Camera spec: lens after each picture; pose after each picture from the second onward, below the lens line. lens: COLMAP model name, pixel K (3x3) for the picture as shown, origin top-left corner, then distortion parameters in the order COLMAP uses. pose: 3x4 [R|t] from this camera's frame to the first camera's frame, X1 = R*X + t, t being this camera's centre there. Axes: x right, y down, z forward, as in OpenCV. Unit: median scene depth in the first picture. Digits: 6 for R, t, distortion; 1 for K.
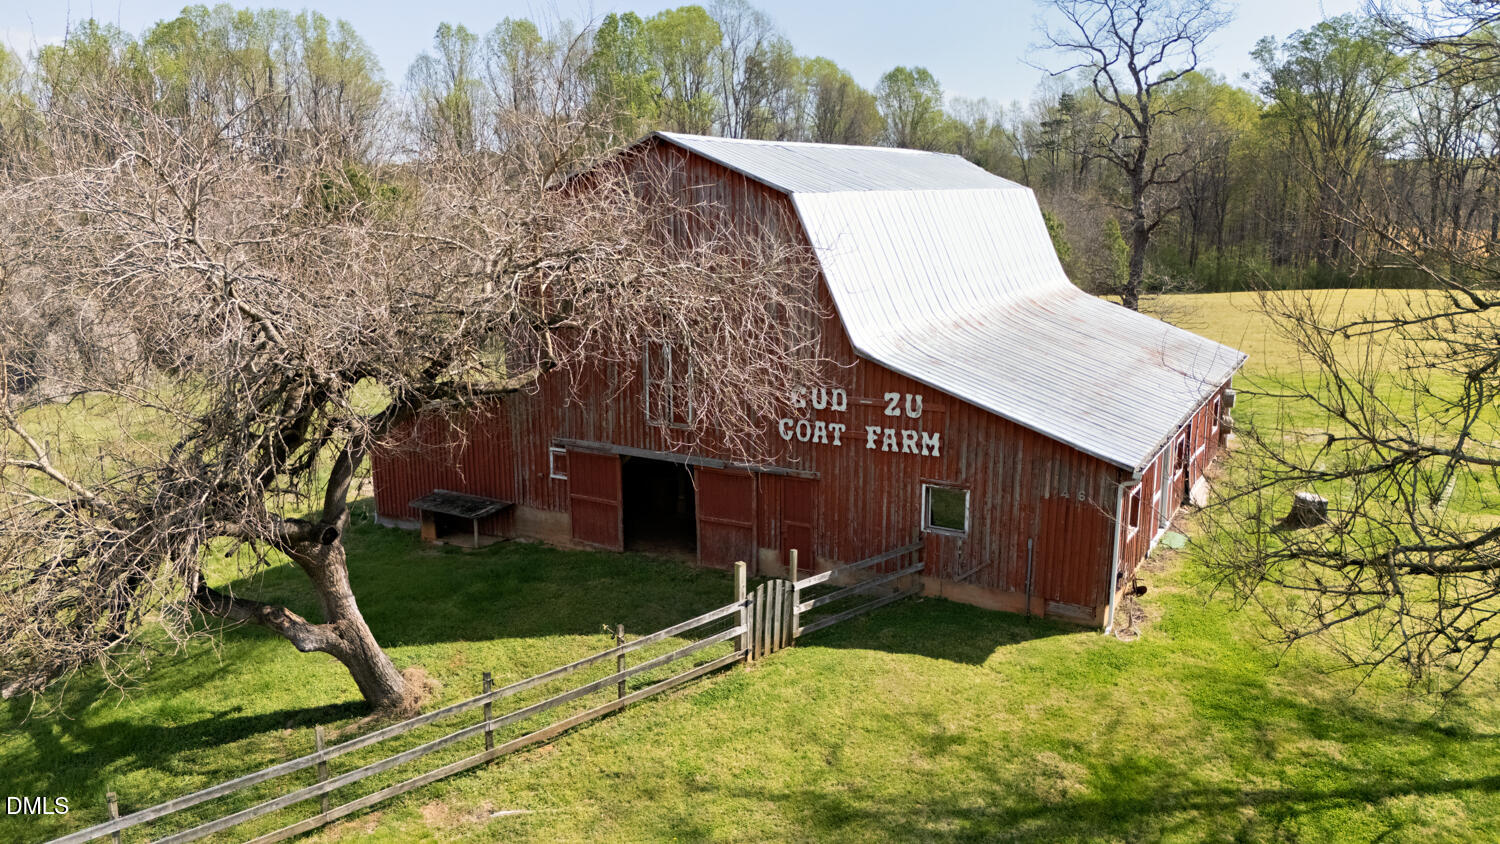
lens RADIAL K [[1113.0, 0, 750.0], [0, 1113.0, 422.0], [0, 0, 1]] dist [0.054985, 0.000227]
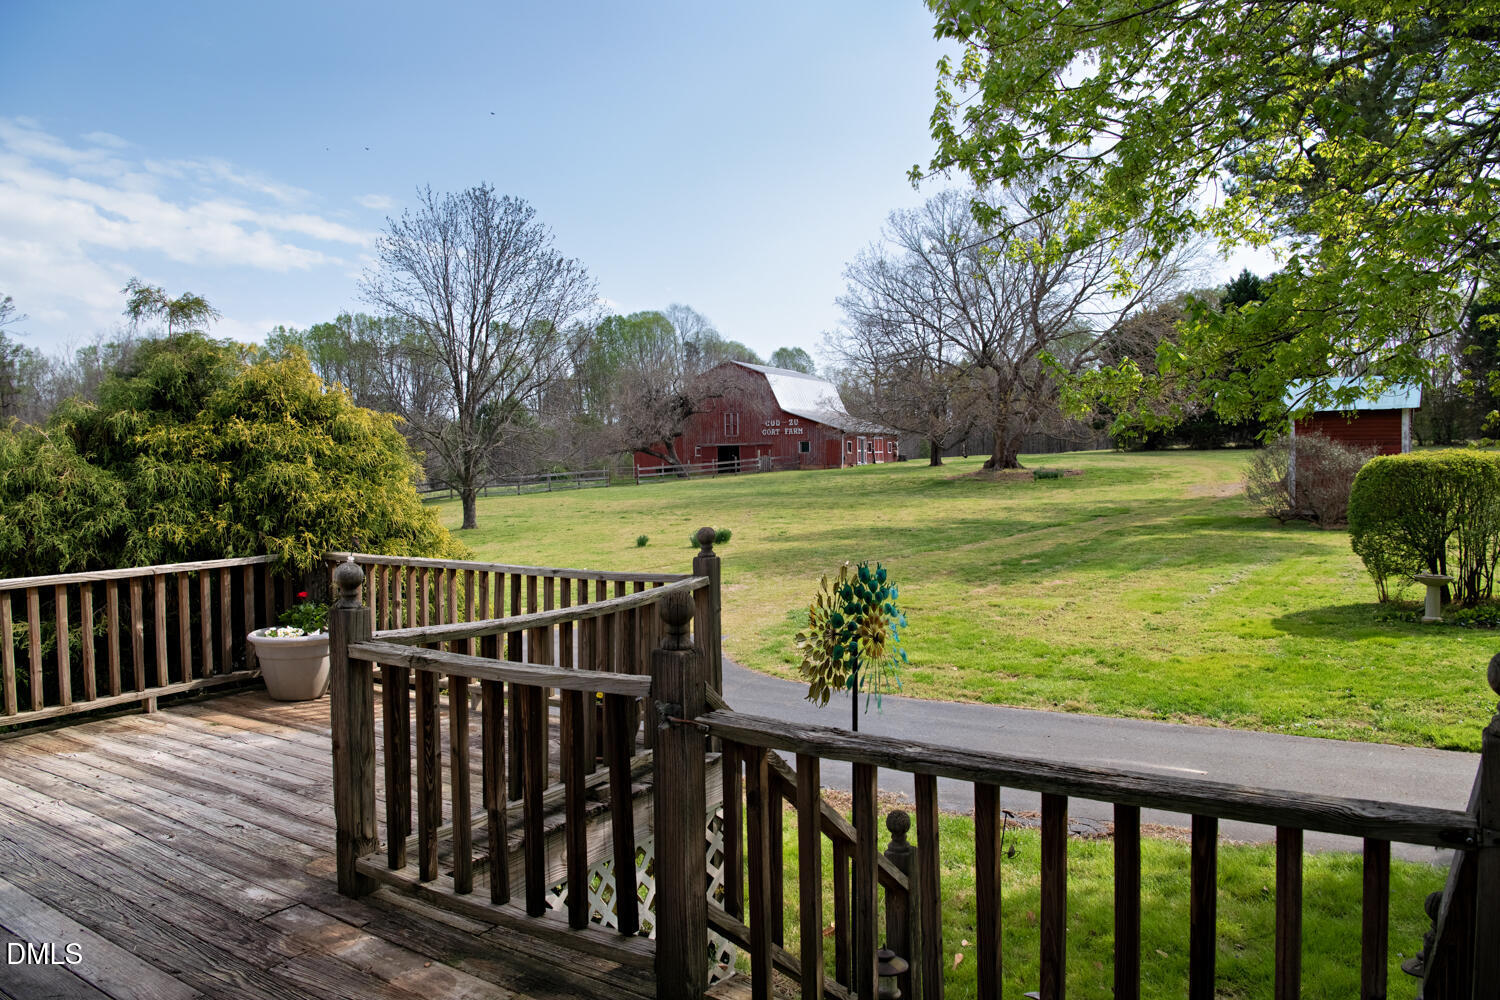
lens RADIAL K [[1046.6, 0, 750.0], [0, 1046.6, 500.0], [0, 0, 1]] dist [0.001025, -0.000560]
pose [[0.995294, -0.017410, 0.095322, -0.394645], [0.032744, 0.986288, -0.161752, 0.883445], [-0.091199, 0.164112, 0.982217, -2.725799]]
